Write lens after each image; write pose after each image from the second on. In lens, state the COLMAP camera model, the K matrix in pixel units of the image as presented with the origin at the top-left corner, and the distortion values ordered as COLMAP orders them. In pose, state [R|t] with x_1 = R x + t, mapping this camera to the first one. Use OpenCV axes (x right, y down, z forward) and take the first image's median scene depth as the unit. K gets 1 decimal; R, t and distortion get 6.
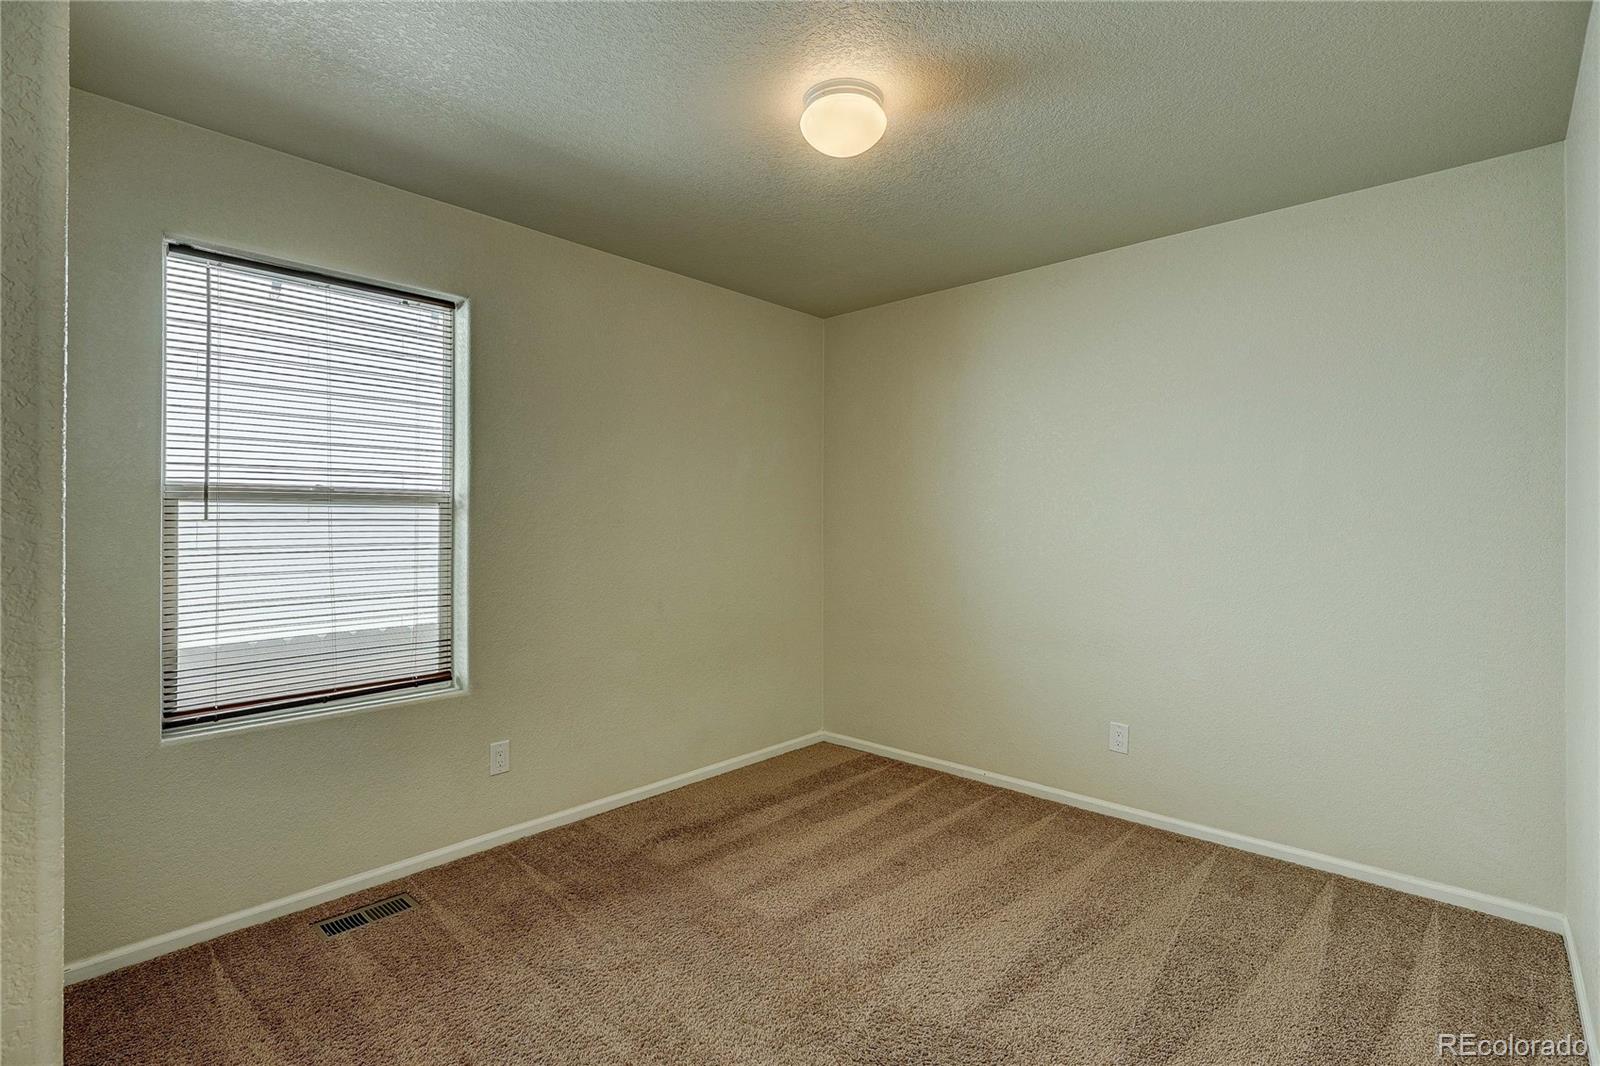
lens RADIAL K [[754.3, 0, 802.0], [0, 754.3, 514.4], [0, 0, 1]] dist [-0.005115, 0.000563]
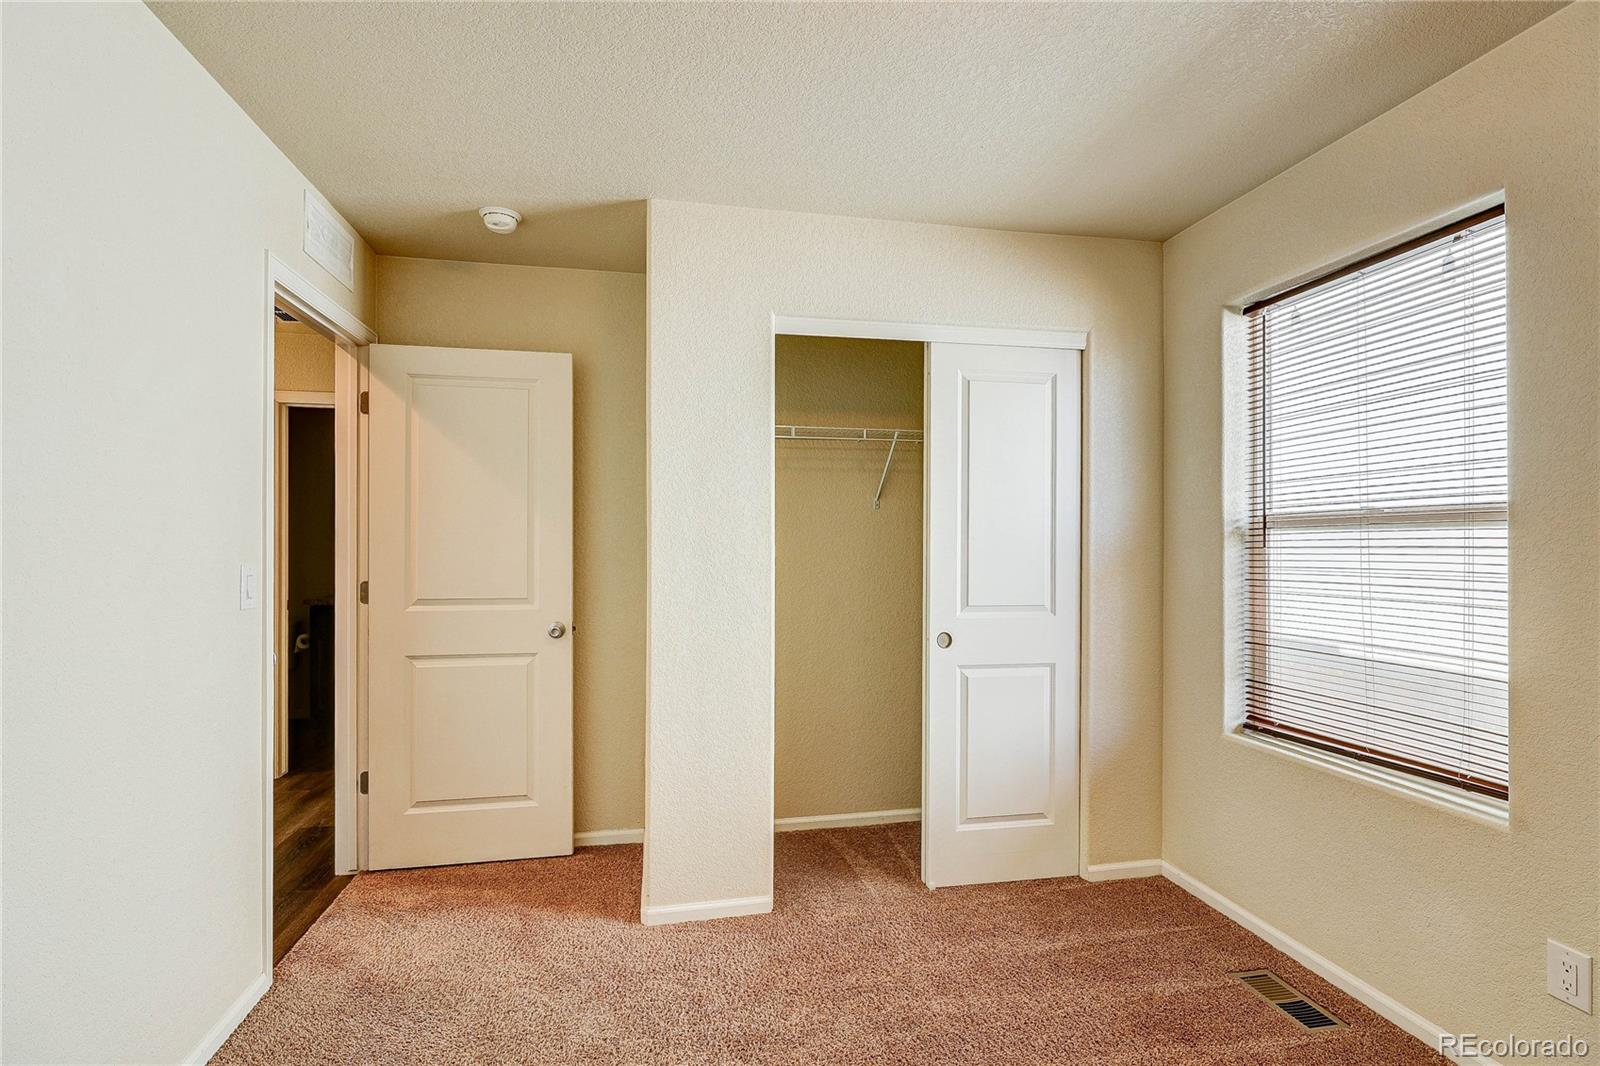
lens RADIAL K [[754.3, 0, 790.2], [0, 754.3, 538.0], [0, 0, 1]] dist [-0.005115, 0.000563]
pose [[-0.585691, -0.002734, -0.810530, 0.449574], [0.016747, 0.999740, -0.015473, -0.000681], [0.810361, -0.022636, -0.585493, 1.000486]]
